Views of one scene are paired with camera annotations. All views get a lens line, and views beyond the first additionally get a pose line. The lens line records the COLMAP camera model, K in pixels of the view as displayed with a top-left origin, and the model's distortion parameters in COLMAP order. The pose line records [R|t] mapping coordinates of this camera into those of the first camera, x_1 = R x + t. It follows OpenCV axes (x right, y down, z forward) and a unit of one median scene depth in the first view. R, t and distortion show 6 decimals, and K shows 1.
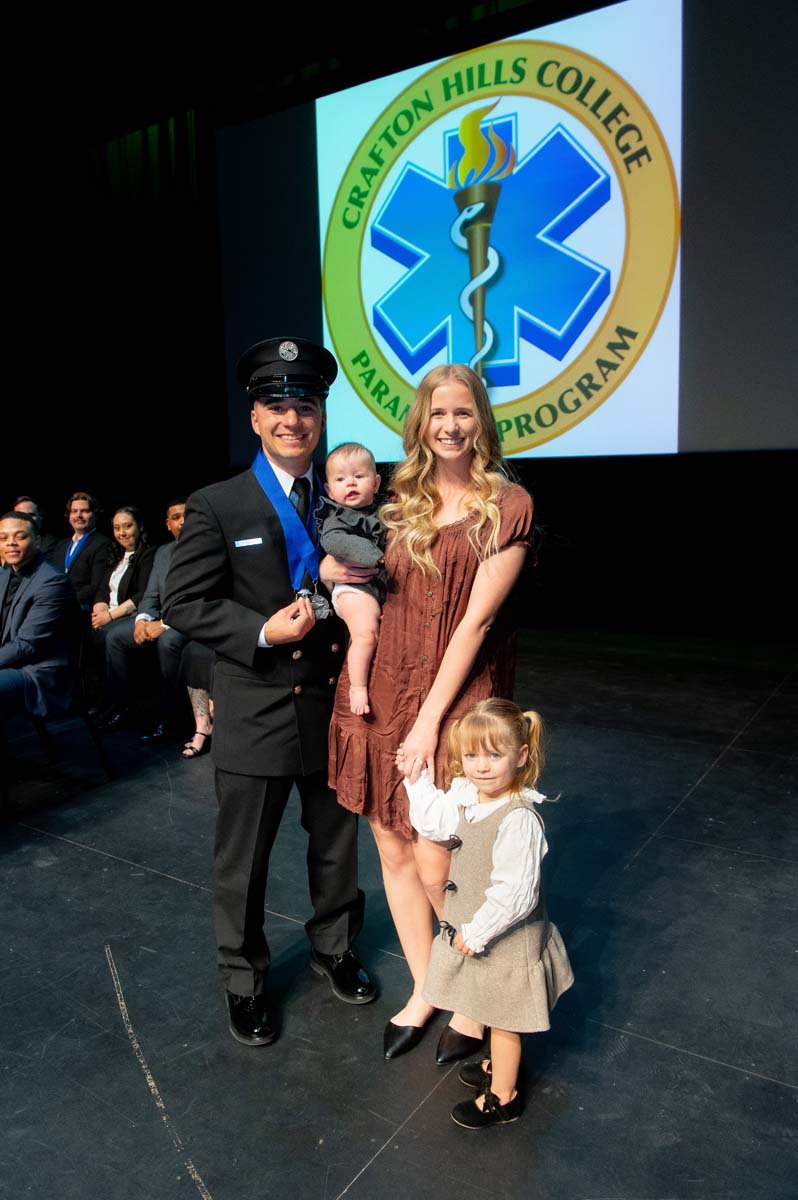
lens RADIAL K [[869.4, 0, 401.6], [0, 869.4, 605.4], [0, 0, 1]] dist [-0.030458, -0.001732]
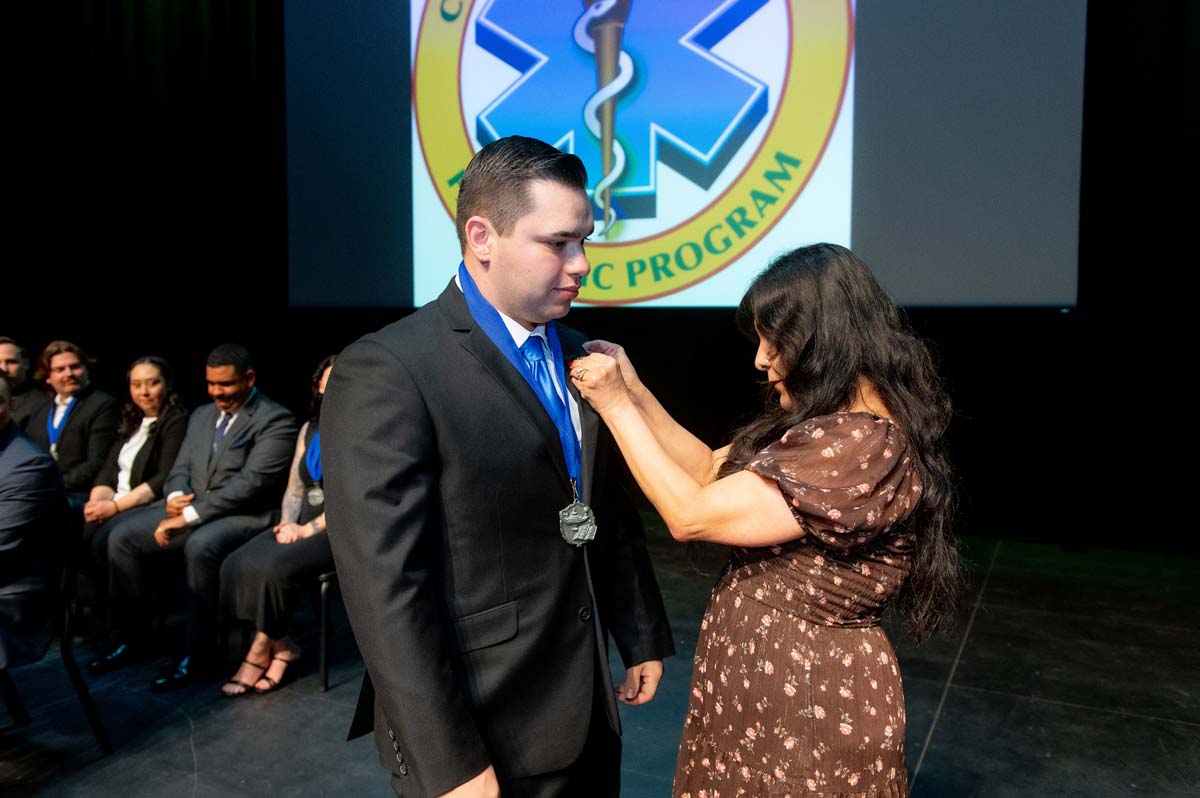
lens RADIAL K [[978.2, 0, 600.5], [0, 978.2, 402.0], [0, 0, 1]] dist [-0.007128, -0.004130]
pose [[0.992402, 0.016641, 0.121904, -0.026985], [-0.008314, 0.997616, -0.068504, -0.016495], [-0.122753, 0.066970, 0.990175, 0.101182]]
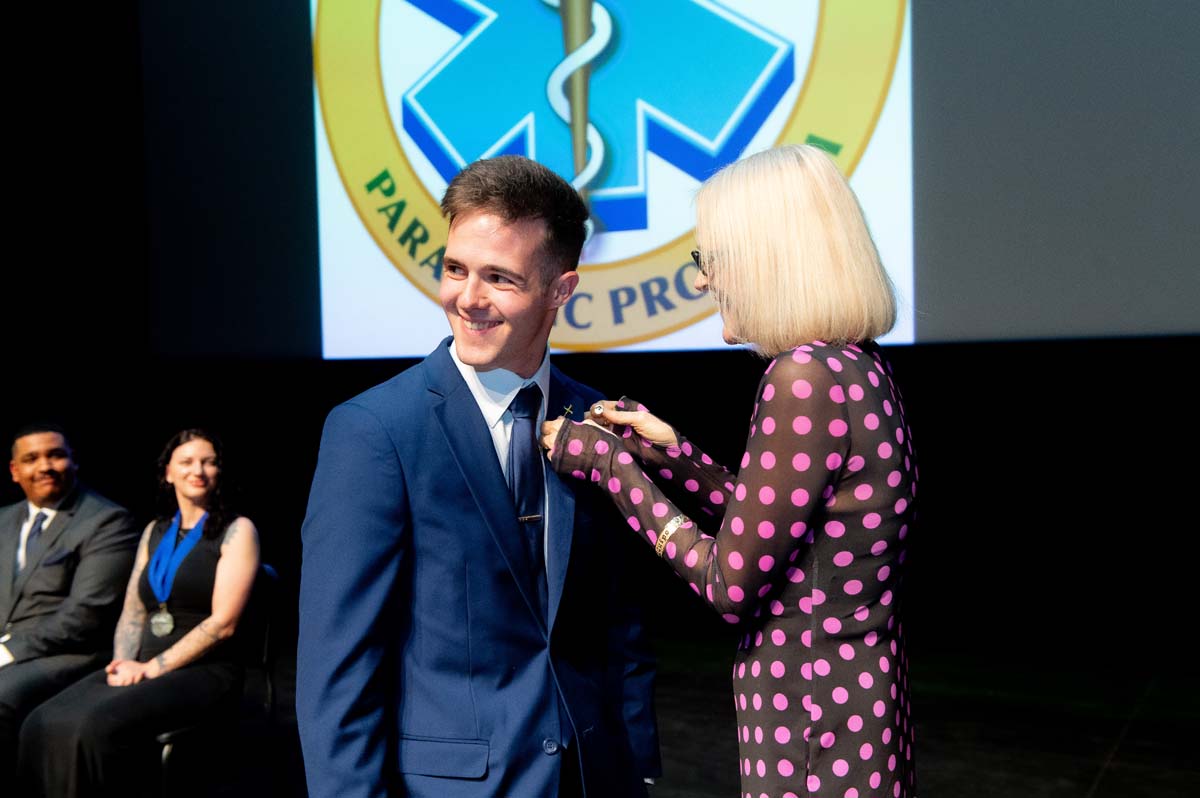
lens RADIAL K [[1408.4, 0, 599.5], [0, 1408.4, 406.3], [0, 0, 1]] dist [0.078348, 0.316564]
pose [[0.994902, -0.001348, 0.100833, 0.004267], [0.013849, 0.992263, -0.123378, -0.013680], [-0.099887, 0.124146, 0.987224, 0.057887]]
